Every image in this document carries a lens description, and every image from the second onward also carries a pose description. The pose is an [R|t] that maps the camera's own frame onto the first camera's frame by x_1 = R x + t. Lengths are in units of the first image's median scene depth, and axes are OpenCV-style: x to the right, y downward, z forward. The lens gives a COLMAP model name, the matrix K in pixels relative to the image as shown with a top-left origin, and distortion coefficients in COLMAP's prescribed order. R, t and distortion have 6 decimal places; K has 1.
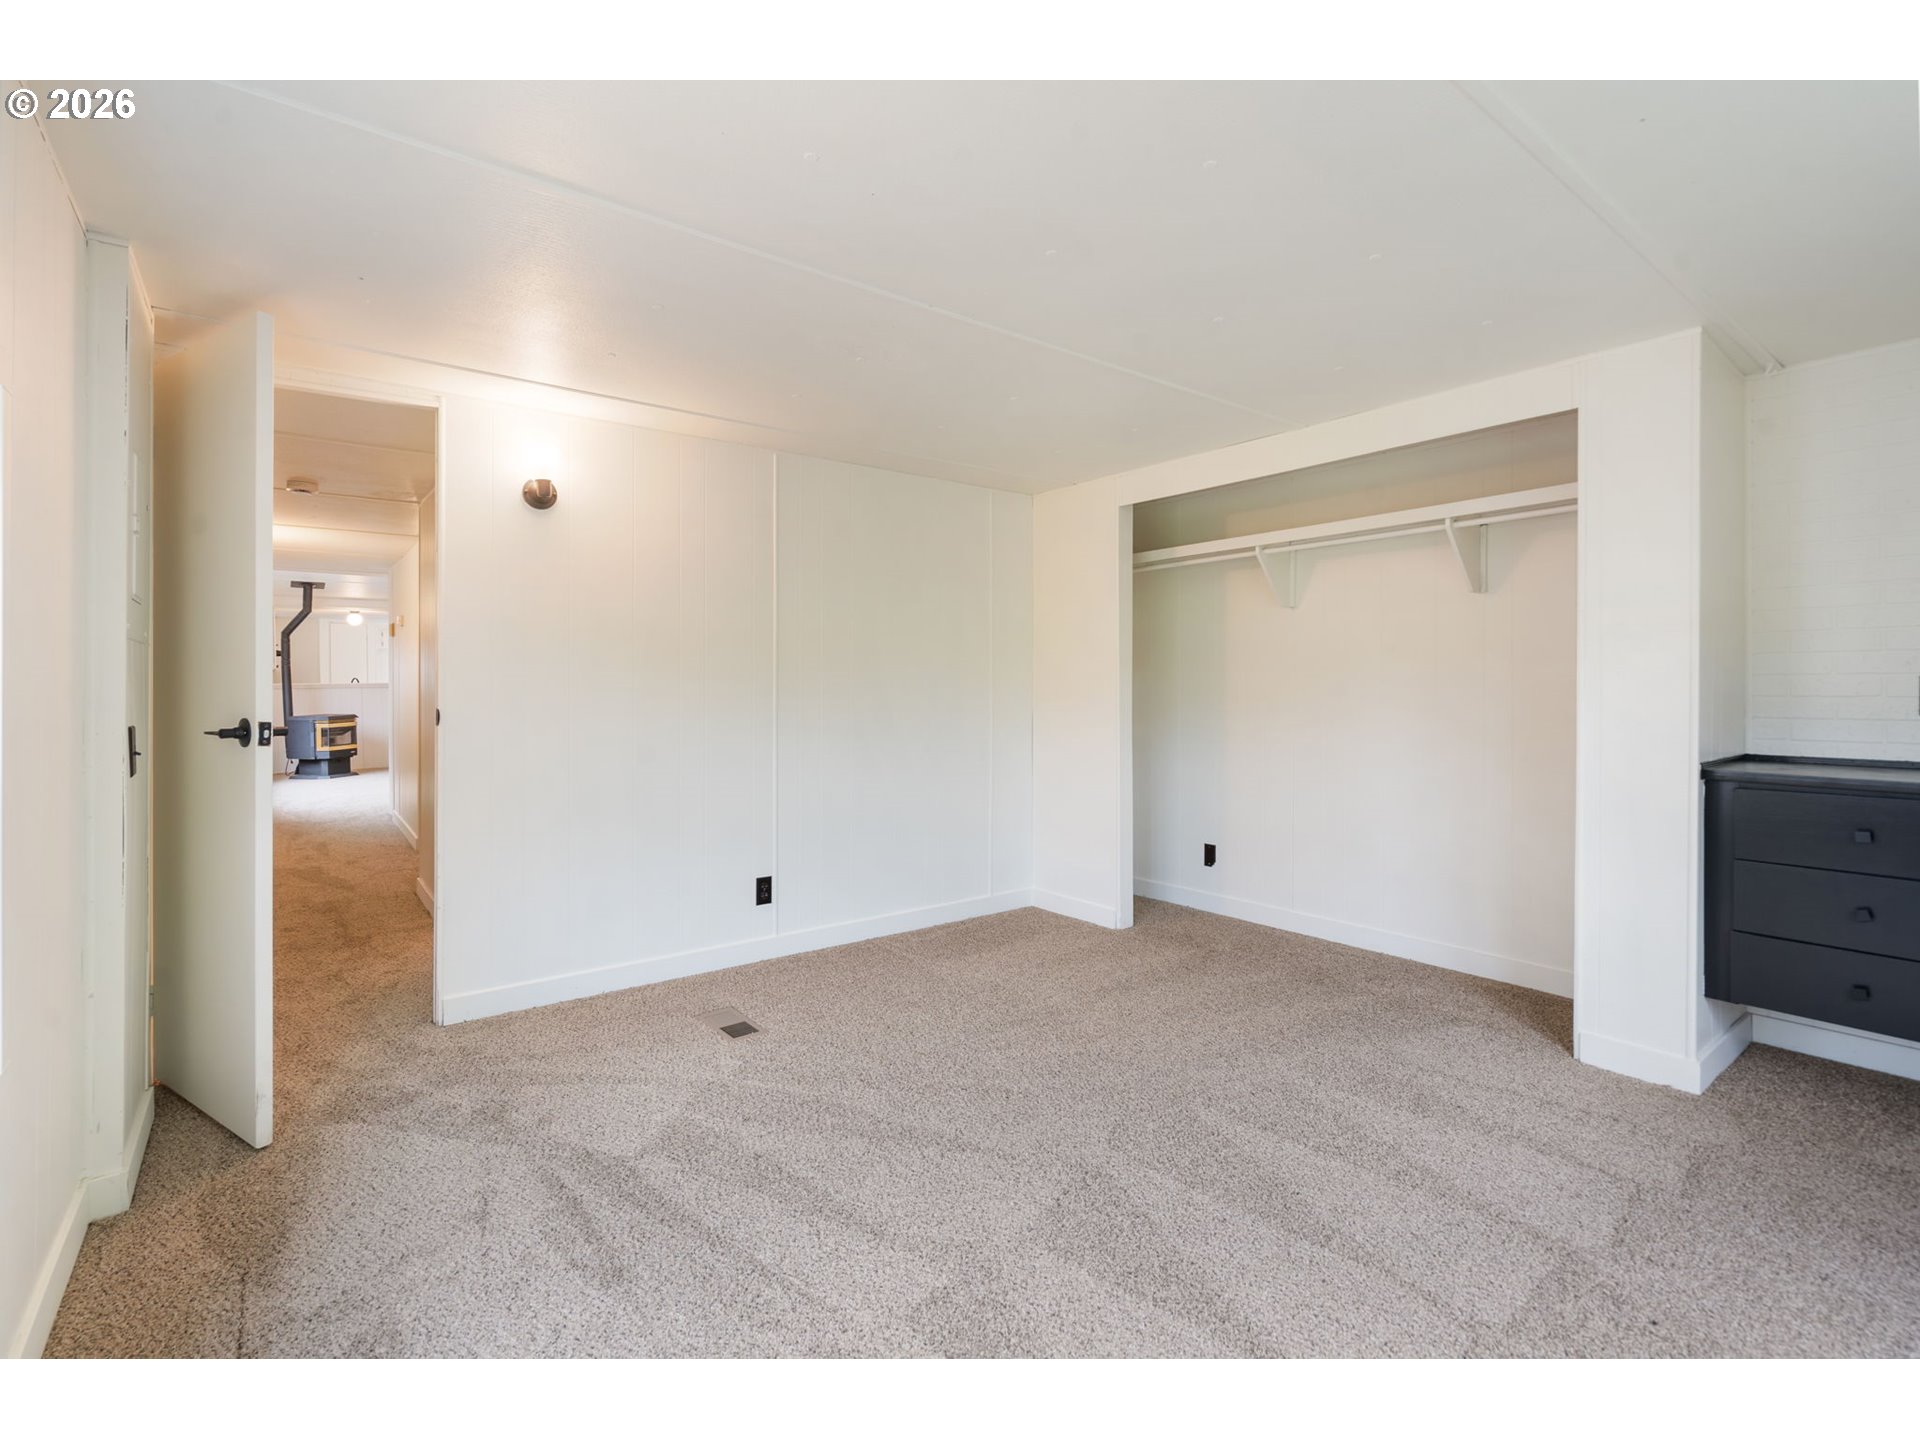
lens RADIAL K [[895.8, 0, 945.1], [0, 895.8, 655.2], [0, 0, 1]] dist [0.001753, 0.000184]
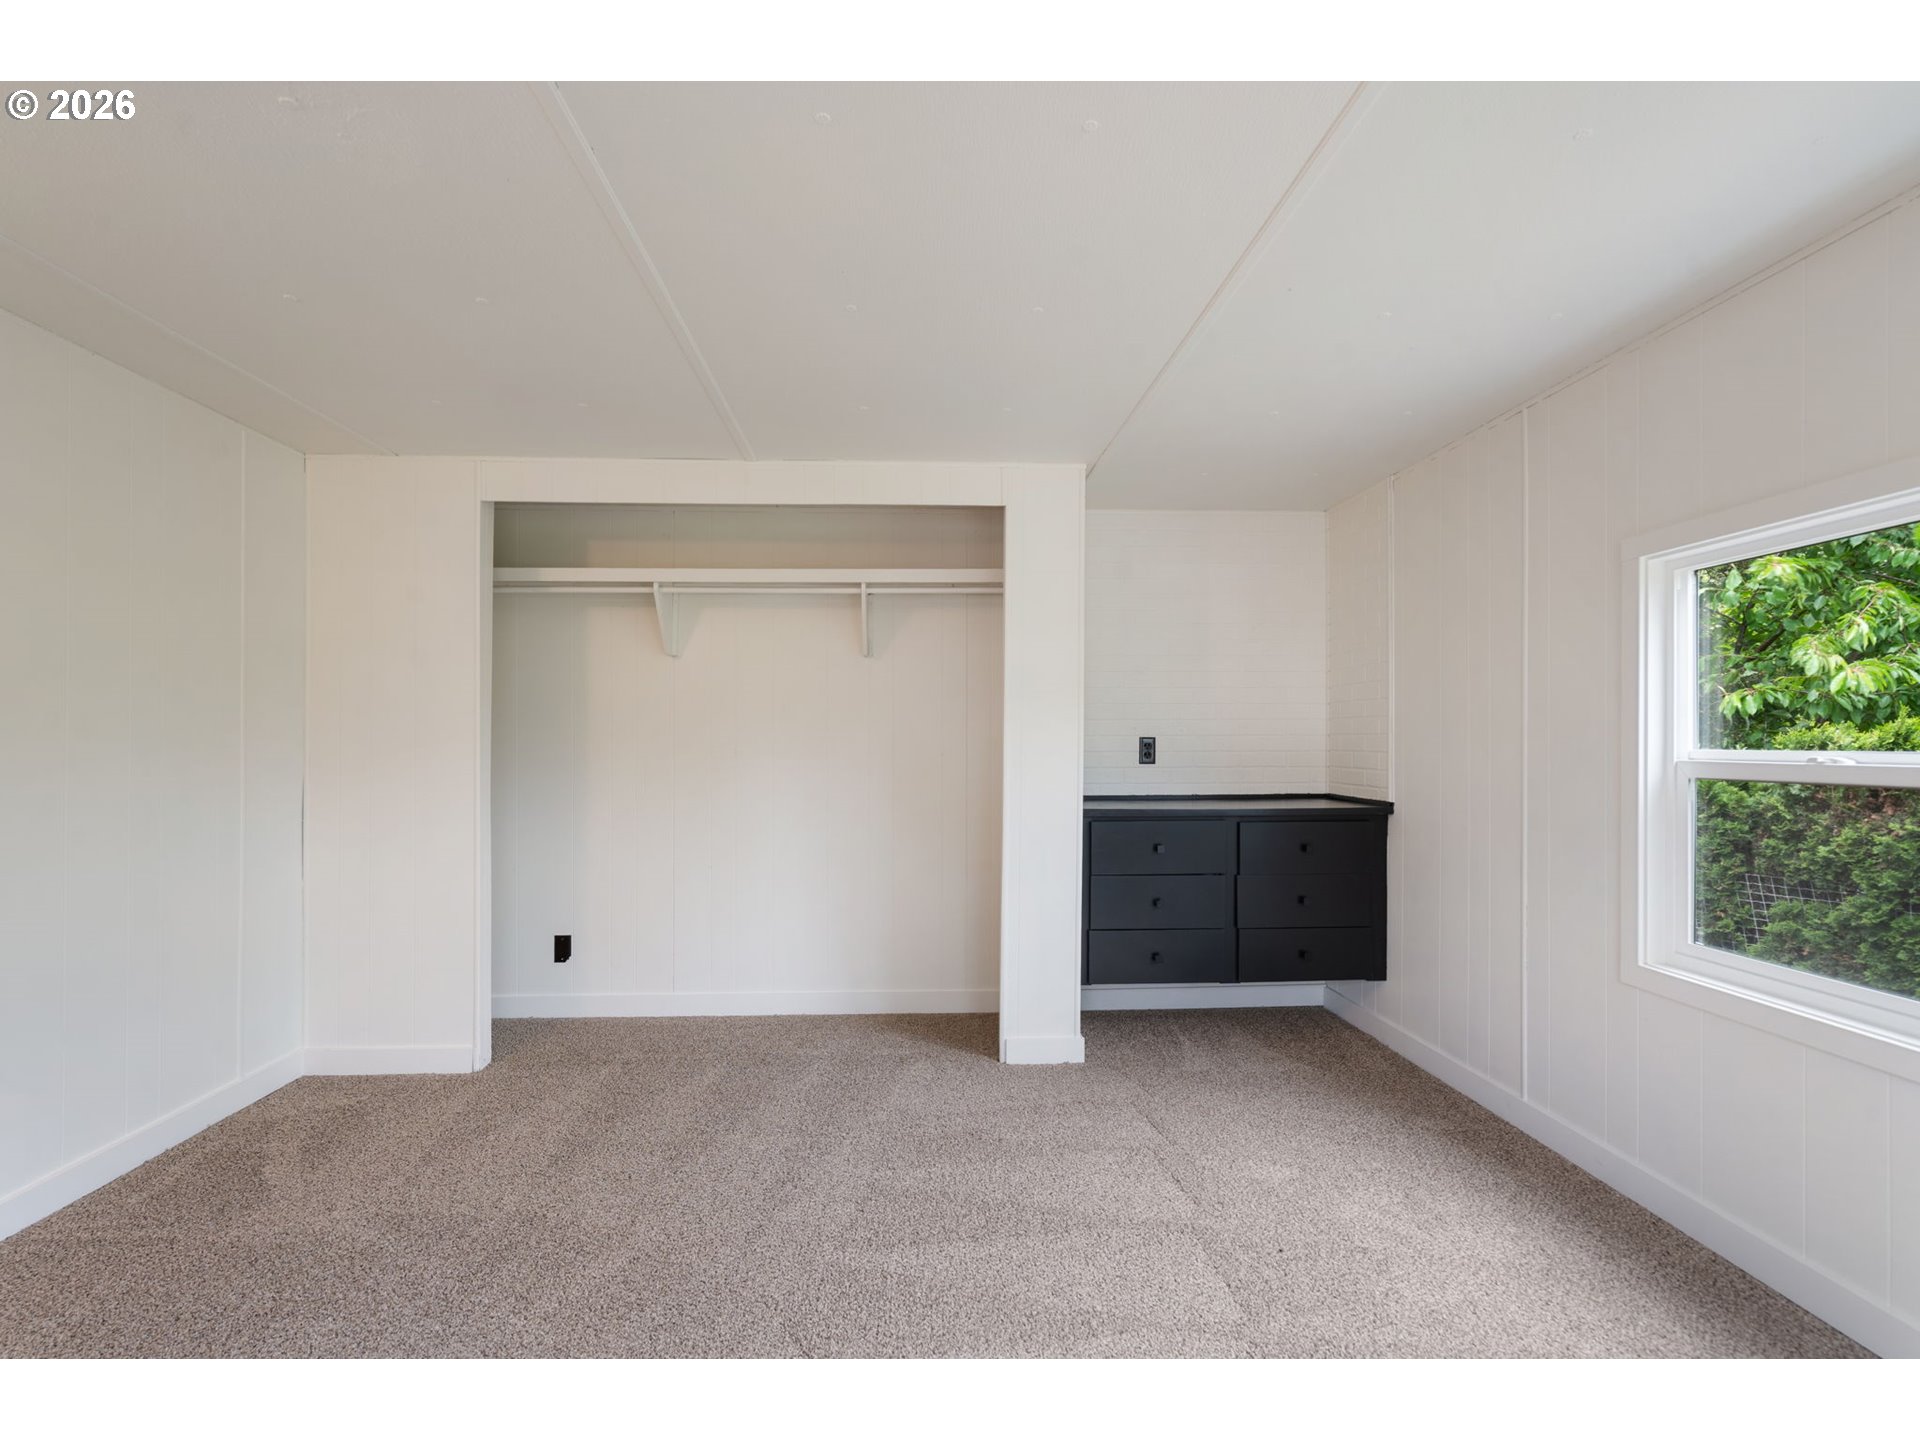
lens RADIAL K [[898.5, 0, 927.5], [0, 898.5, 719.0], [0, 0, 1]] dist [-0.001865, 0.000416]
pose [[0.567857, 0.023422, 0.822794, -0.311658], [-0.028763, 0.999549, -0.008603, 0.016005], [-0.822625, -0.018780, 0.568275, 0.410610]]
